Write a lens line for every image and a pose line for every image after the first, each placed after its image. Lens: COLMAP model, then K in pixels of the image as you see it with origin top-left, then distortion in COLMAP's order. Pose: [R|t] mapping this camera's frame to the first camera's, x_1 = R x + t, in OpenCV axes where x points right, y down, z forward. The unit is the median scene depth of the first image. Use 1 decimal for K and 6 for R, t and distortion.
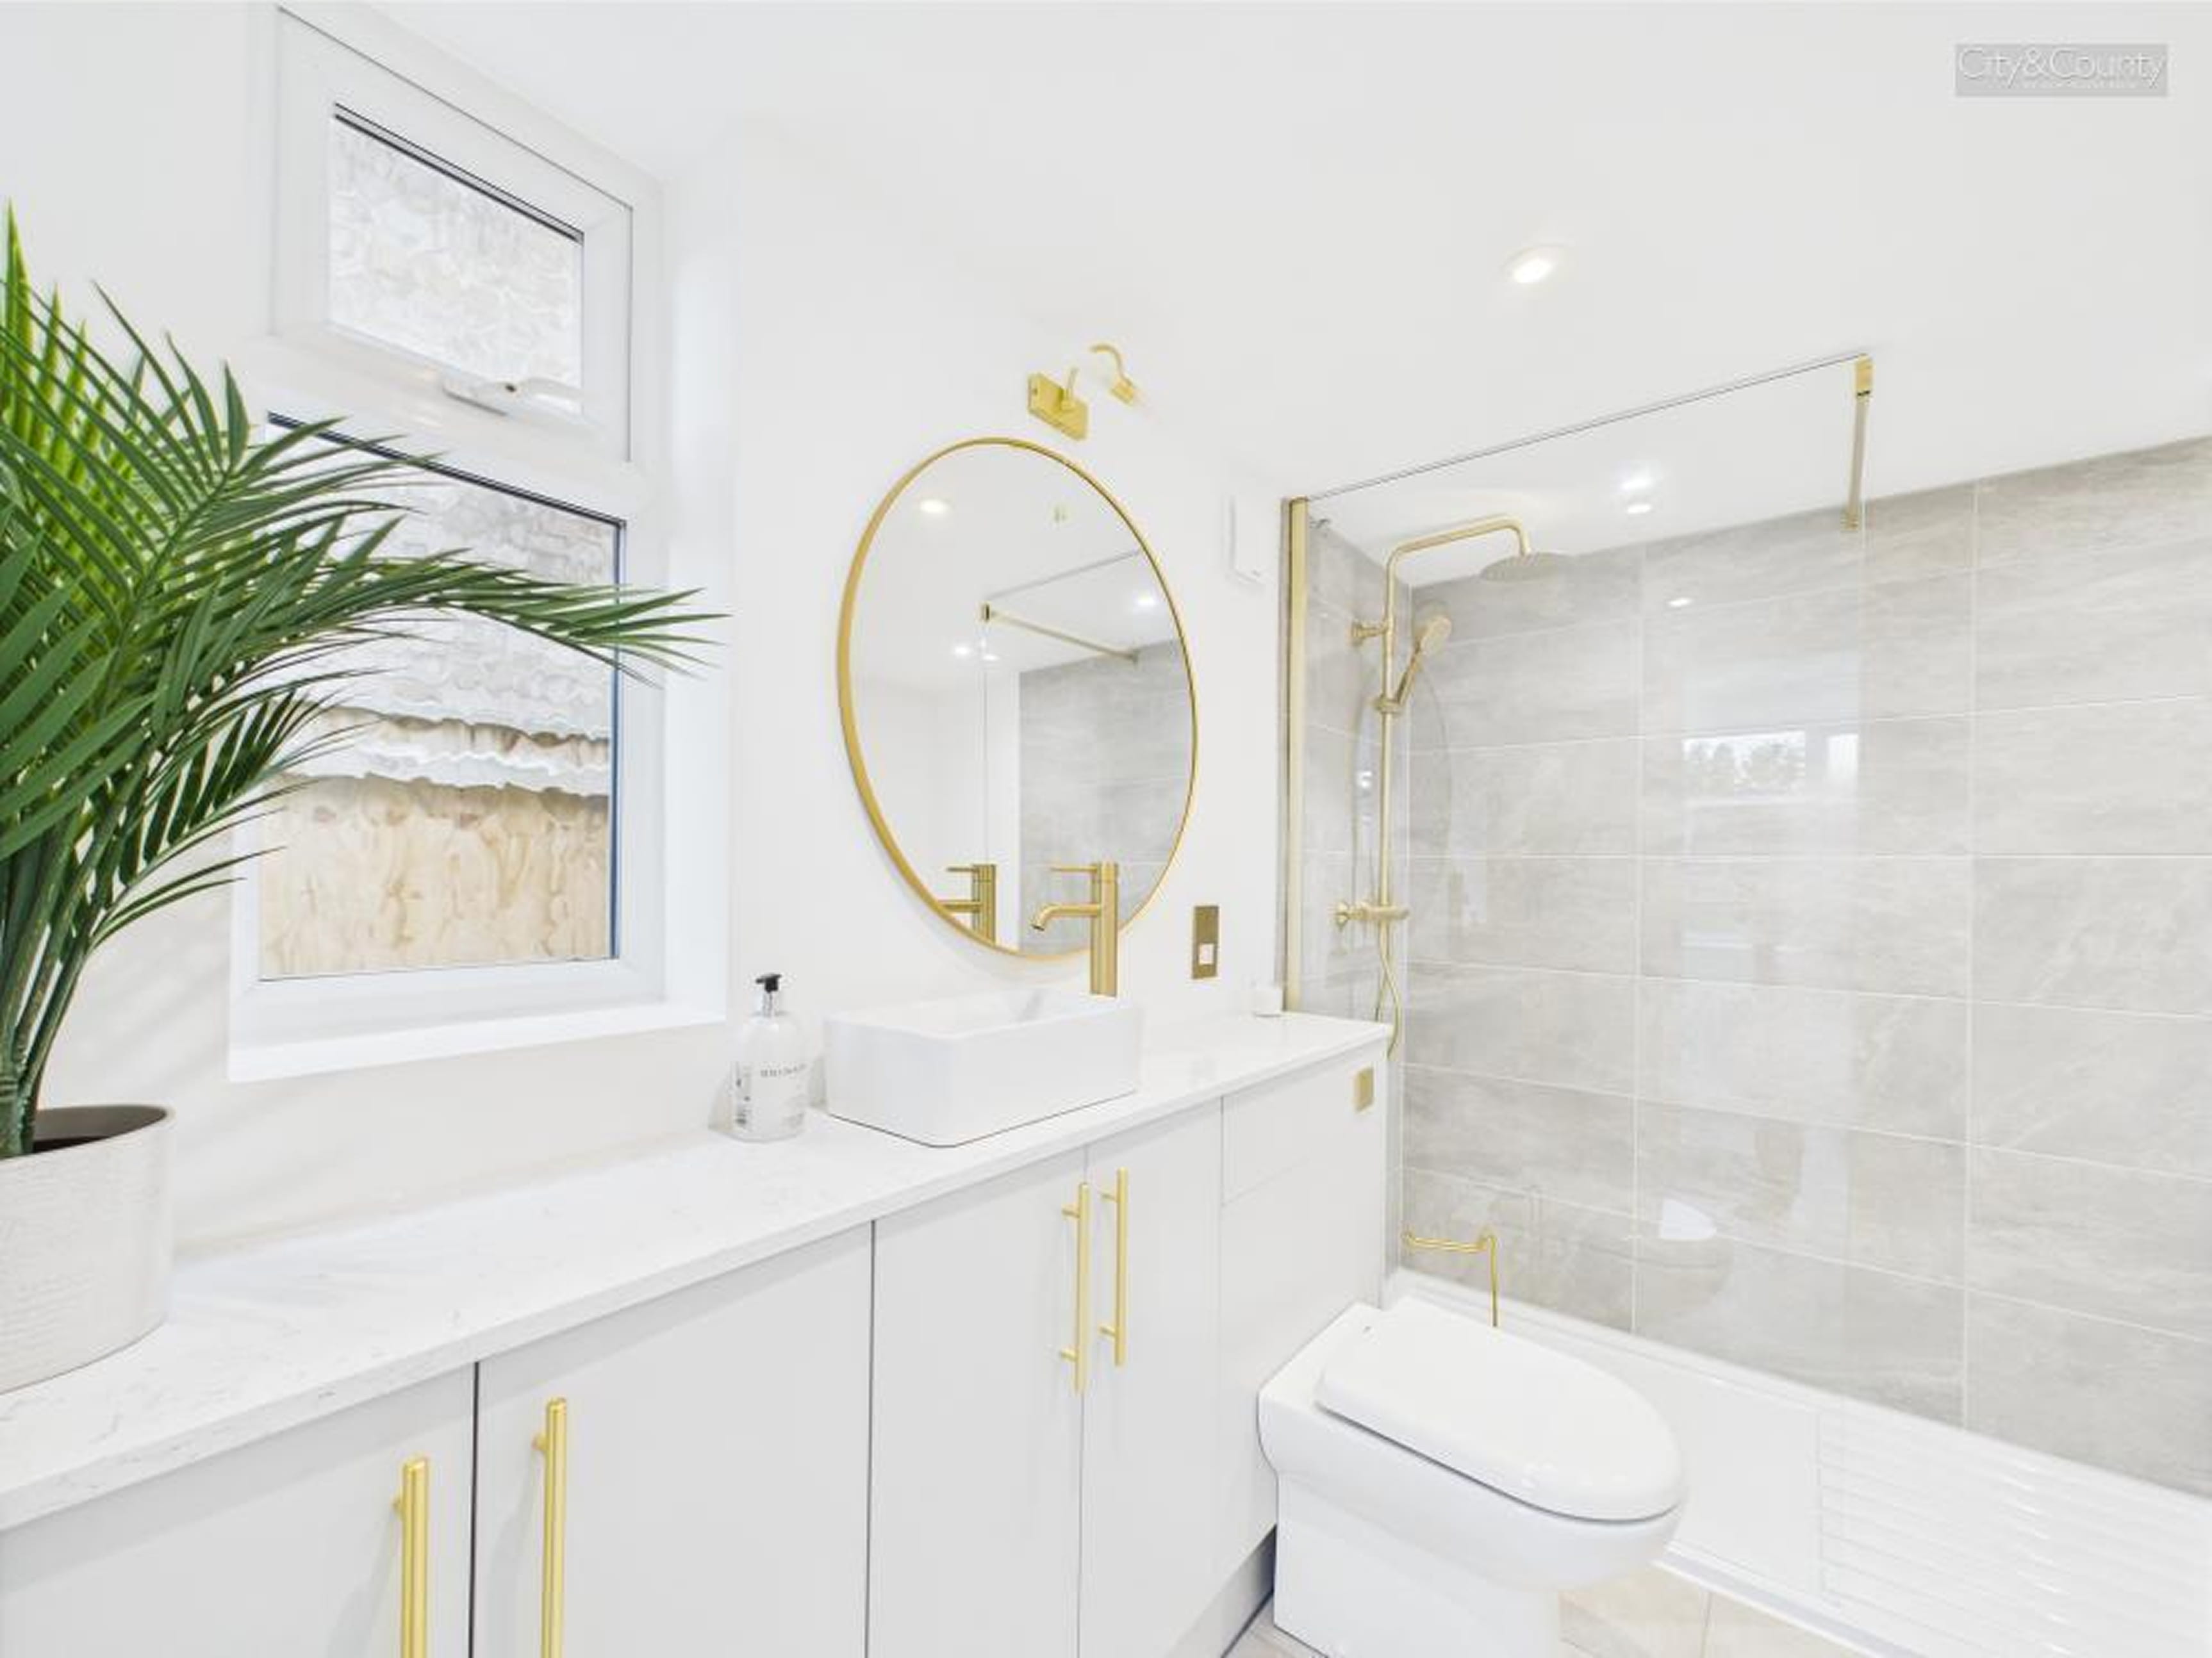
lens RADIAL K [[883.4, 0, 1106.0], [0, 883.4, 829.0], [0, 0, 1]] dist [-0.002192, -0.000004]
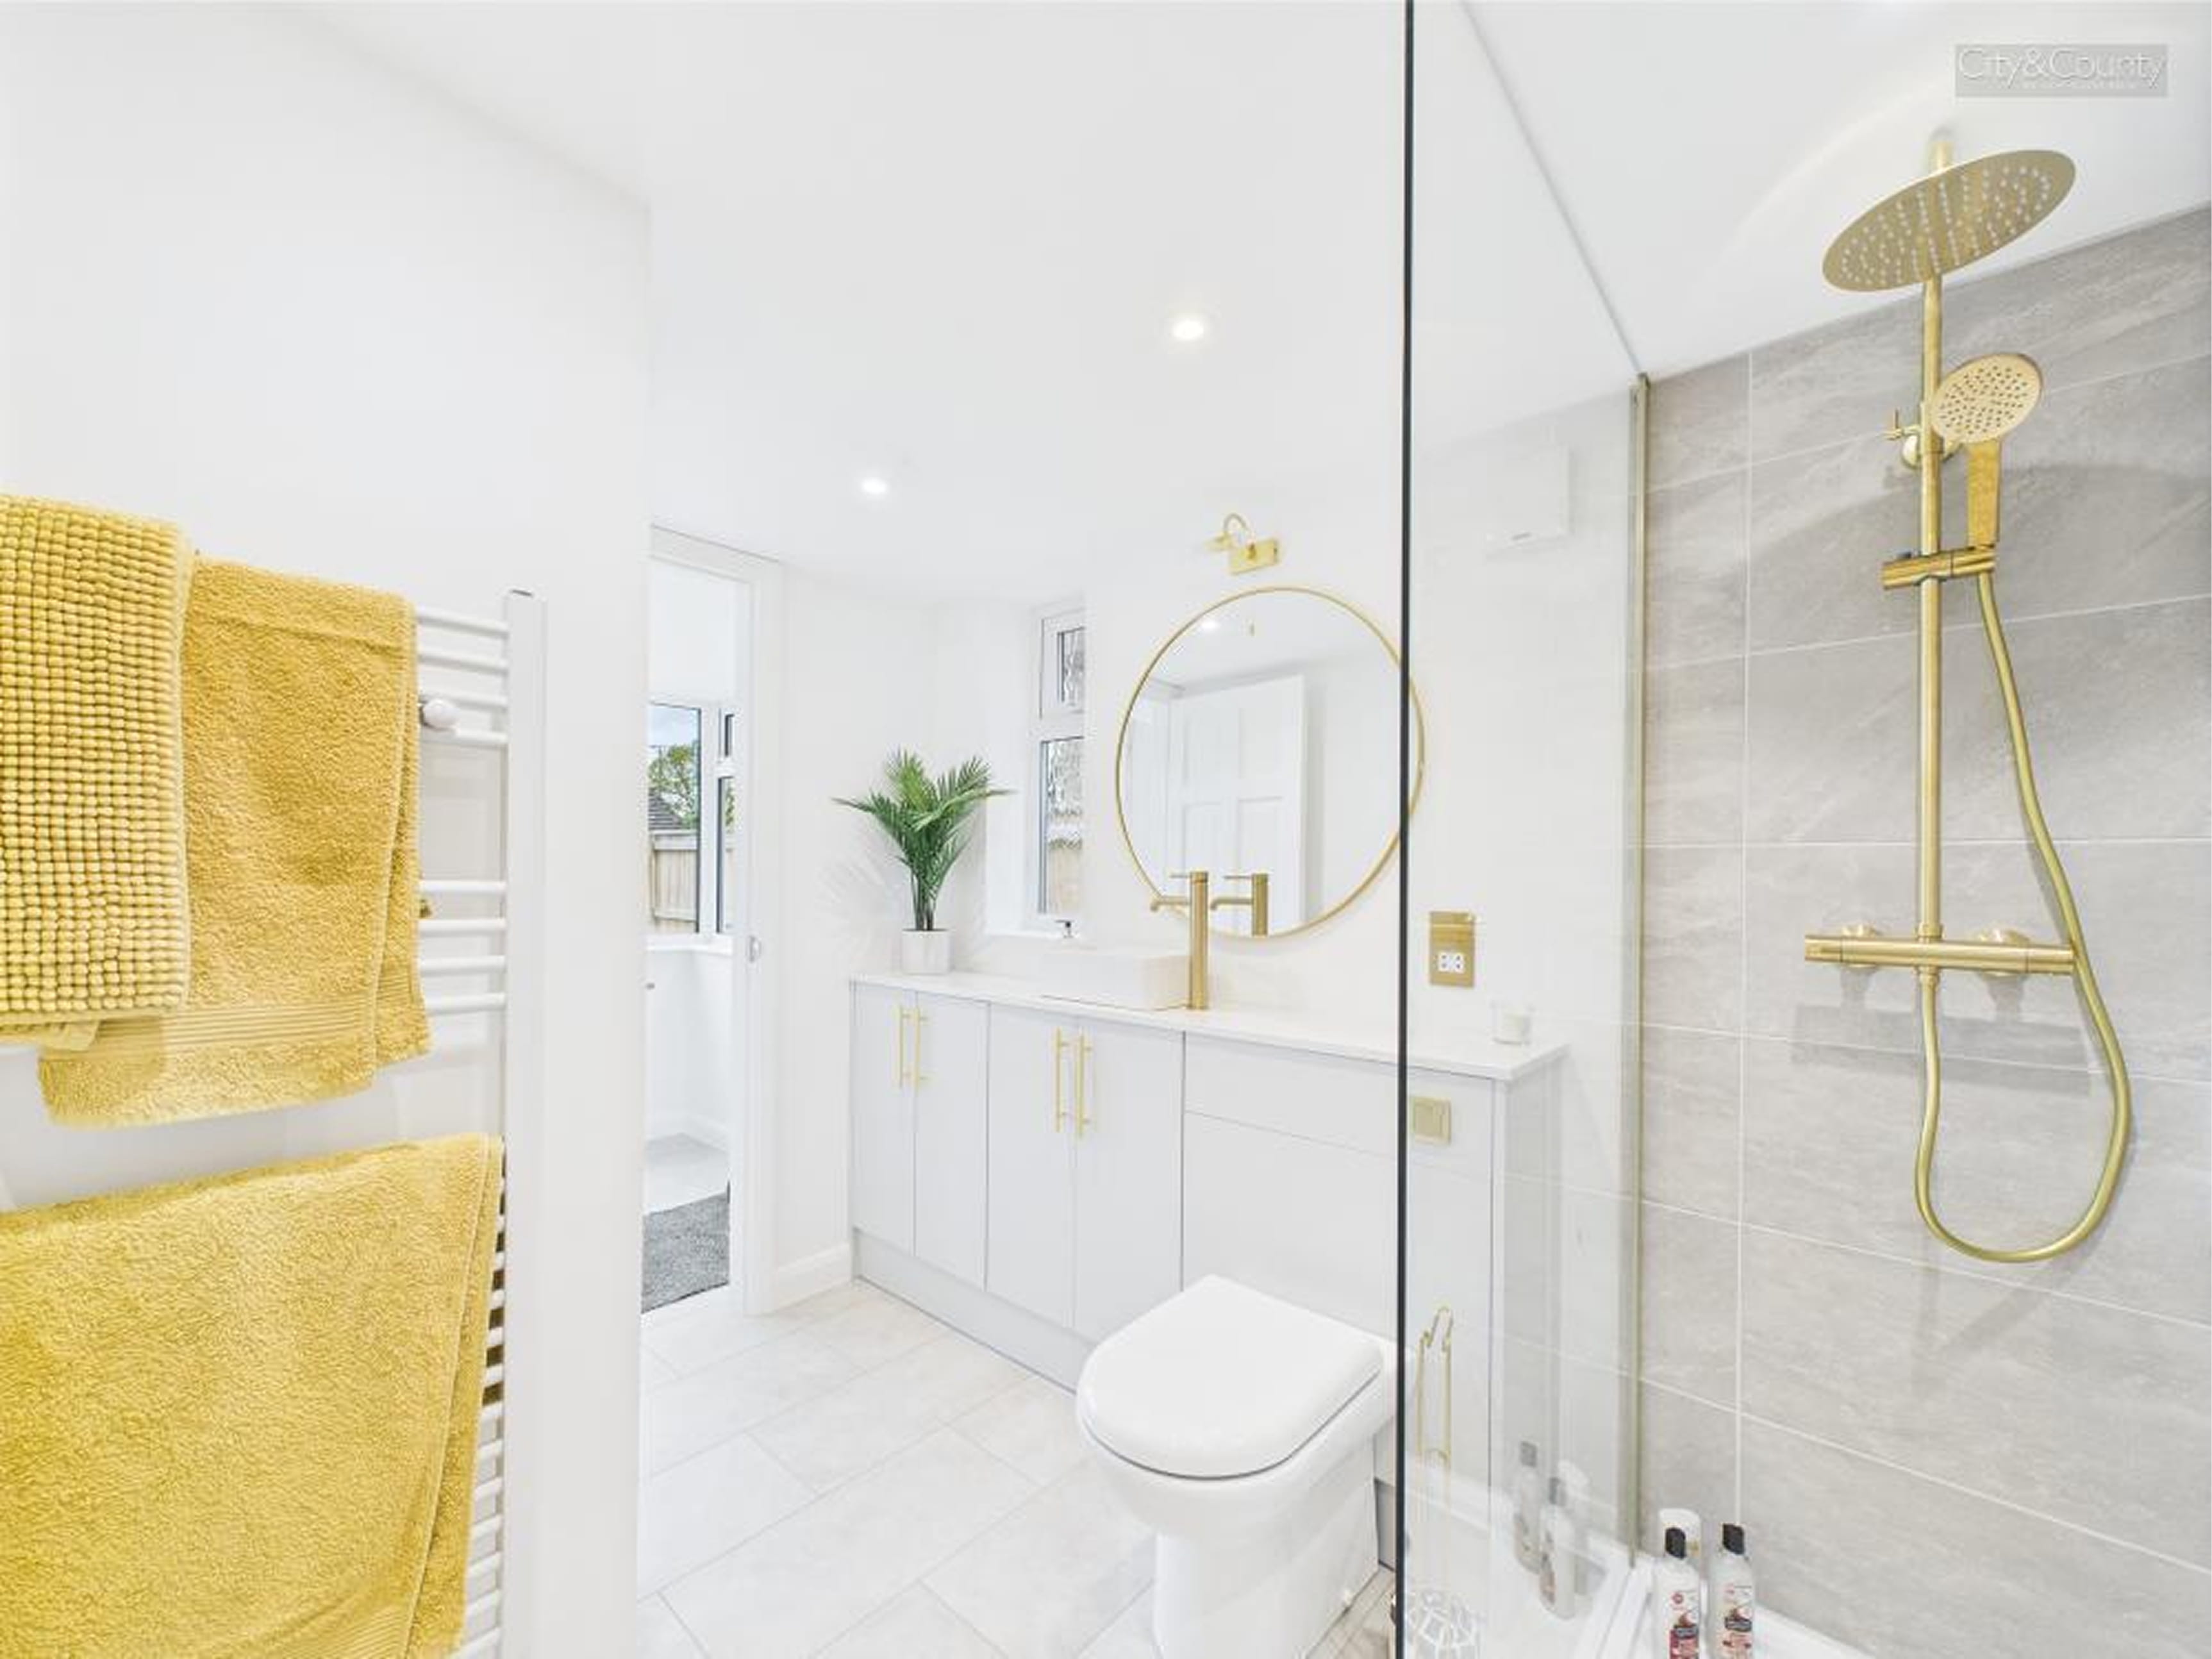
lens RADIAL K [[883.6, 0, 1106.0], [0, 883.6, 829.5], [0, 0, 1]] dist [-0.002192, -0.000004]
pose [[-0.047509, -0.068989, -0.996486, 1.365064], [0.037616, 0.996781, -0.070802, 0.060364], [0.998162, -0.040847, -0.044761, 0.814081]]
